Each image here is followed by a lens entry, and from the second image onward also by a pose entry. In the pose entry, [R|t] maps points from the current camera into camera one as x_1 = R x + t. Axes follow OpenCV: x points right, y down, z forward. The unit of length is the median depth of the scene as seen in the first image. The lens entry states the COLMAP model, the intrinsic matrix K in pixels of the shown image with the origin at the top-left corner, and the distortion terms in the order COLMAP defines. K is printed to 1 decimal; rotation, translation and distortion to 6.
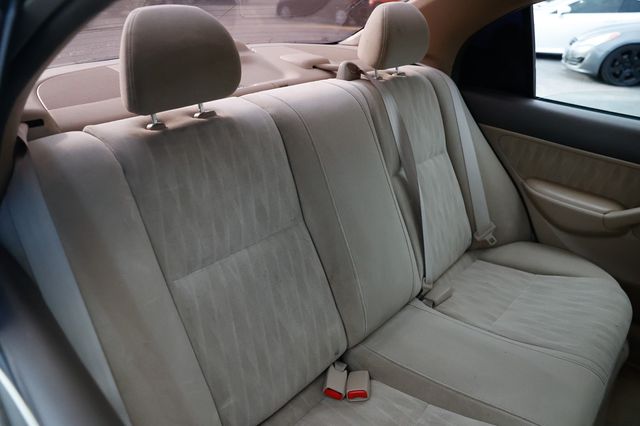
lens RADIAL K [[444.9, 0, 317.8], [0, 444.9, 211.6], [0, 0, 1]] dist [-0.089211, 0.068052]
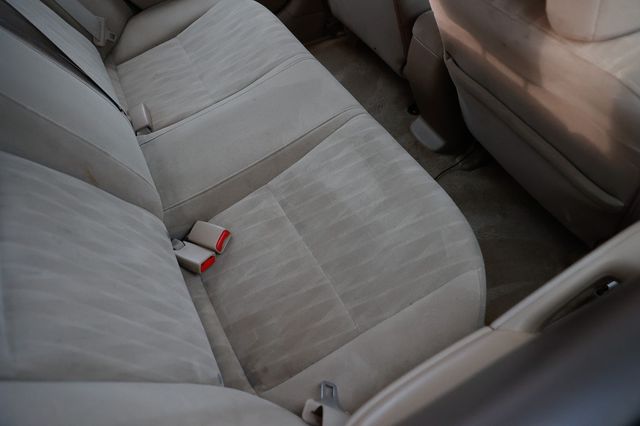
lens RADIAL K [[444.9, 0, 318.8], [0, 444.9, 210.4], [0, 0, 1]] dist [-0.089211, 0.068052]
pose [[0.303043, -0.775699, 0.553585, -0.292641], [0.461196, 0.627719, 0.627110, -0.091617], [-0.833944, 0.065270, 0.547975, 0.332326]]
